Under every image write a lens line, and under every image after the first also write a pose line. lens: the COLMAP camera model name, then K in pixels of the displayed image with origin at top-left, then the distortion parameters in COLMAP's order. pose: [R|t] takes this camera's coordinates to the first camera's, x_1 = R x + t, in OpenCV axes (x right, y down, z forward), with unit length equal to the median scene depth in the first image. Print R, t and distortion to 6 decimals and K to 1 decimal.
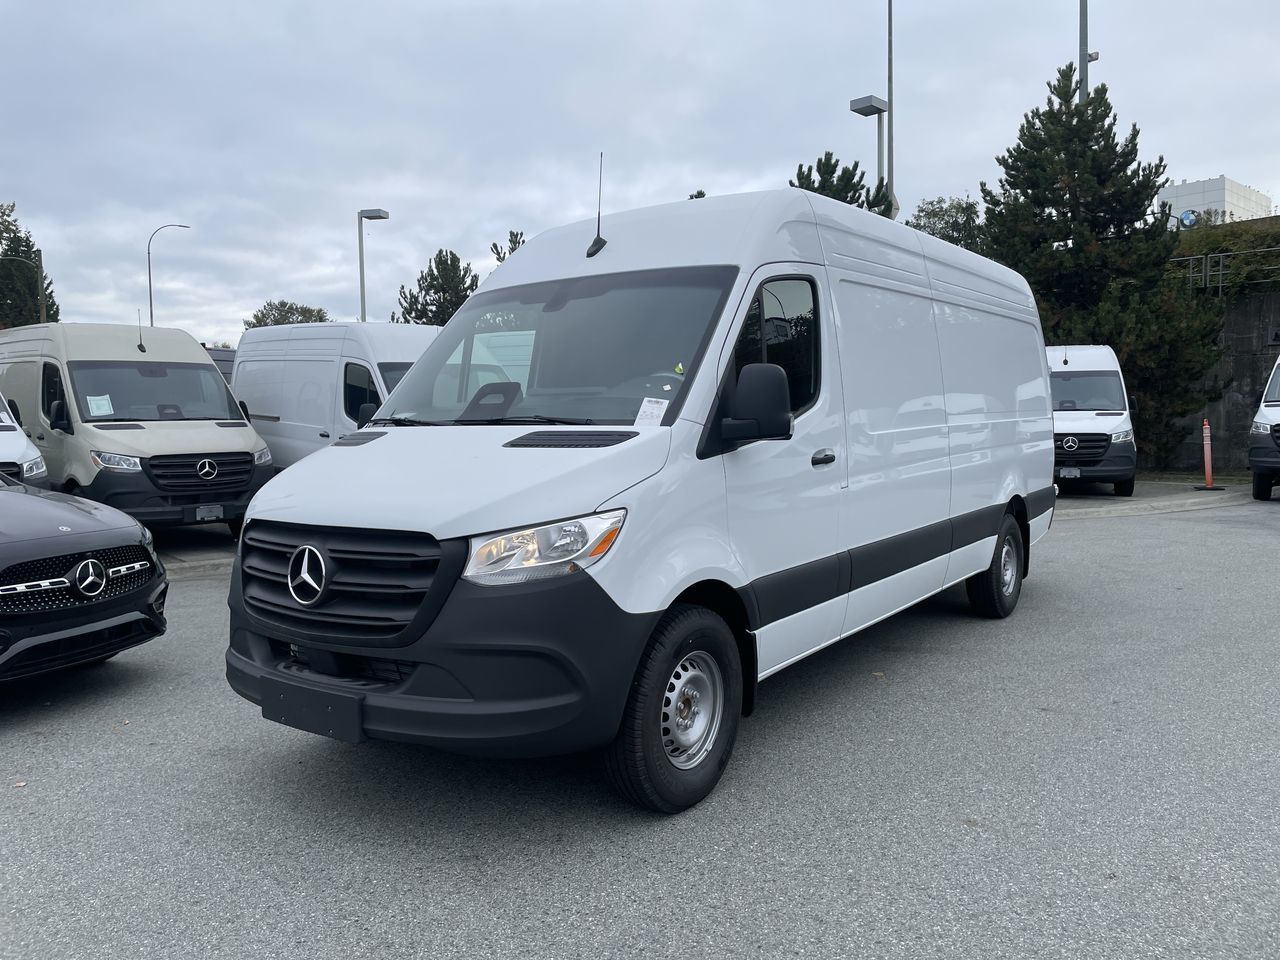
lens RADIAL K [[992.5, 0, 627.4], [0, 992.5, 473.8], [0, 0, 1]] dist [0.077873, -0.111180]
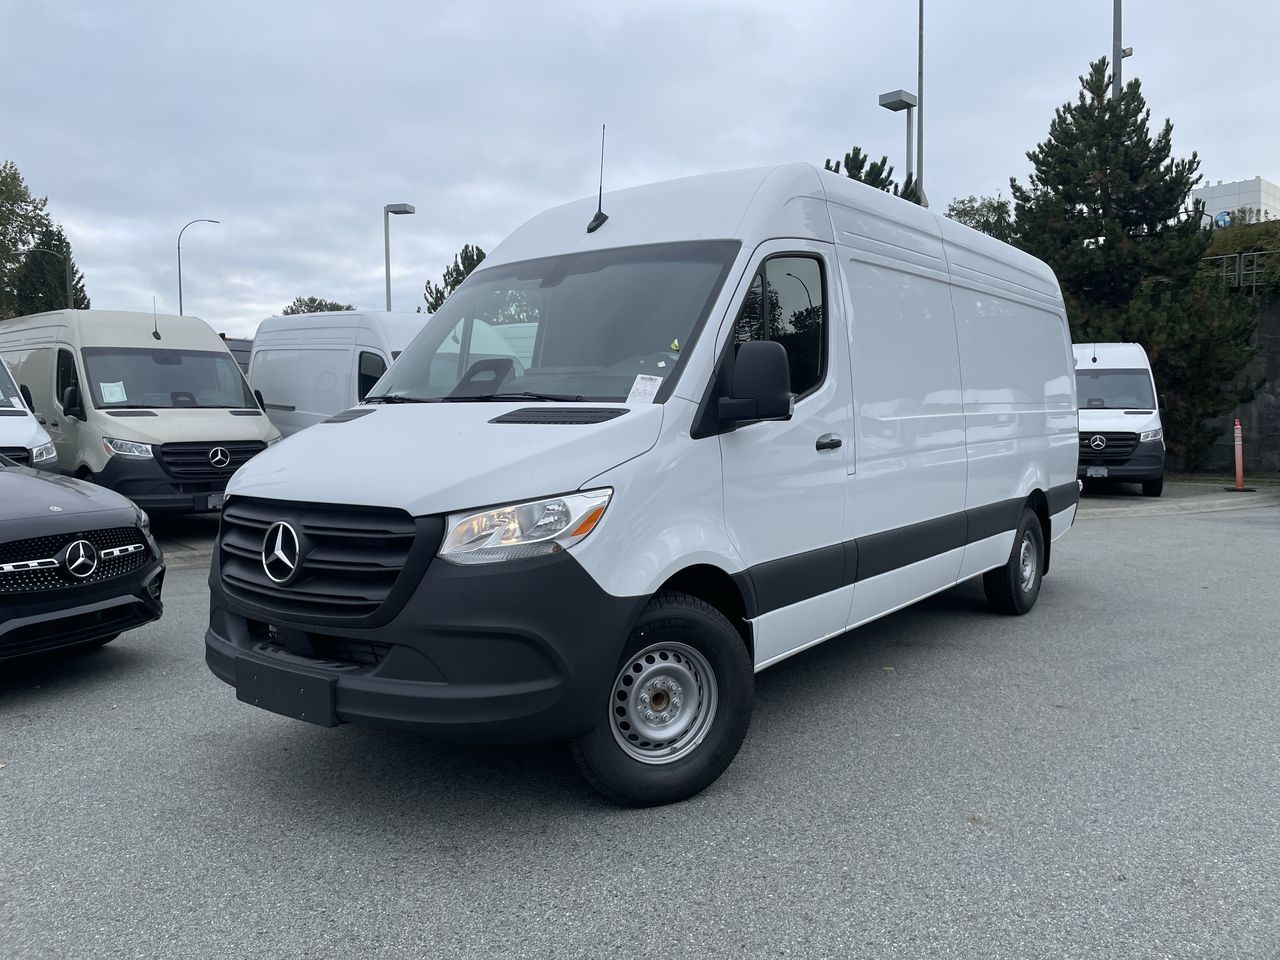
lens RADIAL K [[988.7, 0, 640.0], [0, 988.7, 480.0], [0, 0, 1]] dist [0.078994, -0.112678]
pose [[0.999816, 0.009526, -0.016625, 0.023557], [-0.009424, 0.999936, 0.006202, 0.013238], [0.016683, -0.006044, 0.999843, 0.028702]]
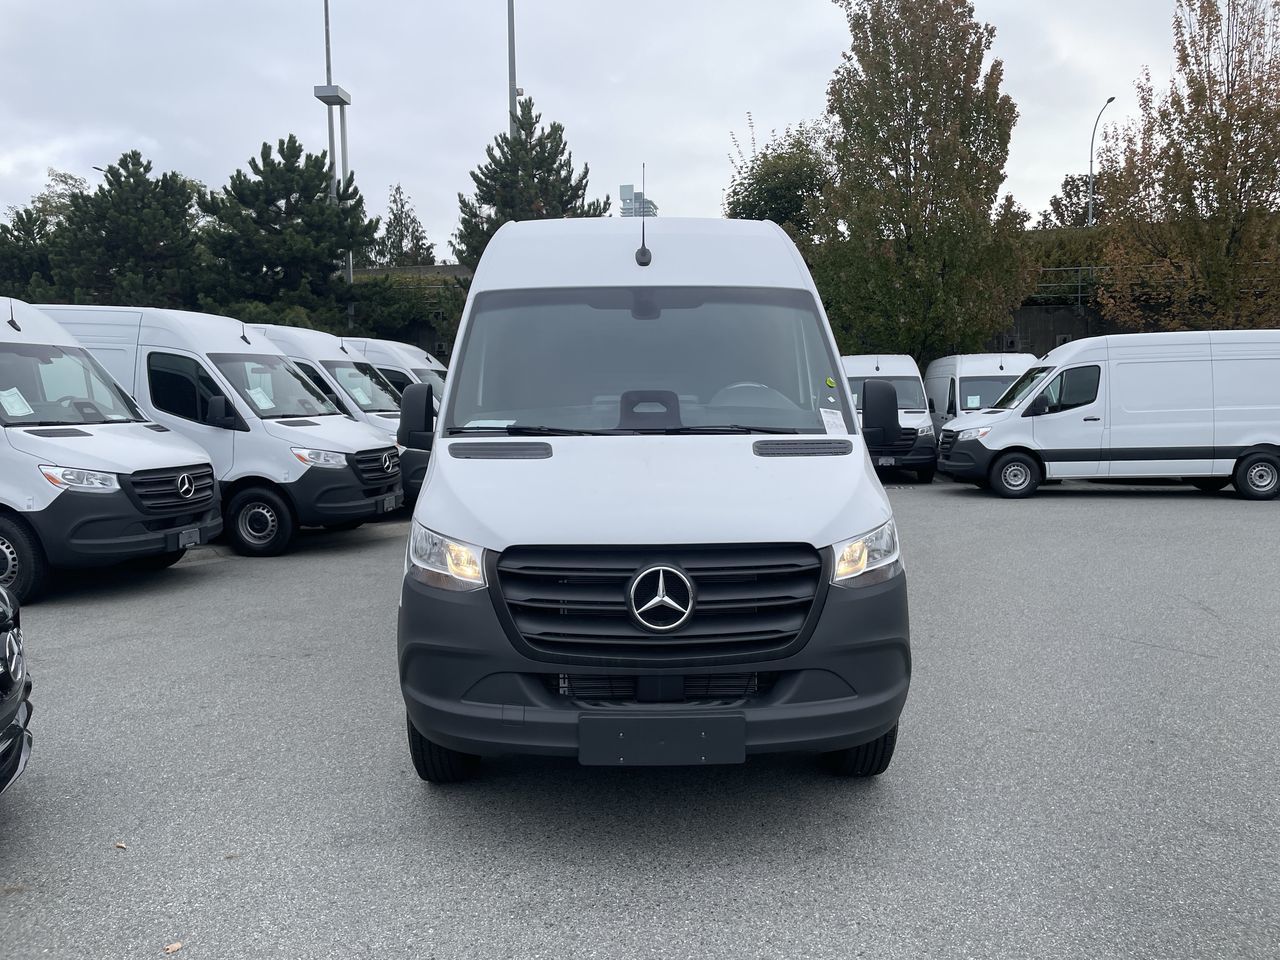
lens RADIAL K [[988.7, 0, 640.0], [0, 988.7, 480.0], [0, 0, 1]] dist [0.078994, -0.112678]
pose [[0.788077, -0.036755, 0.614479, -0.534133], [0.028921, 0.999324, 0.022683, -0.018271], [-0.614897, -0.000105, 0.788607, 0.168364]]
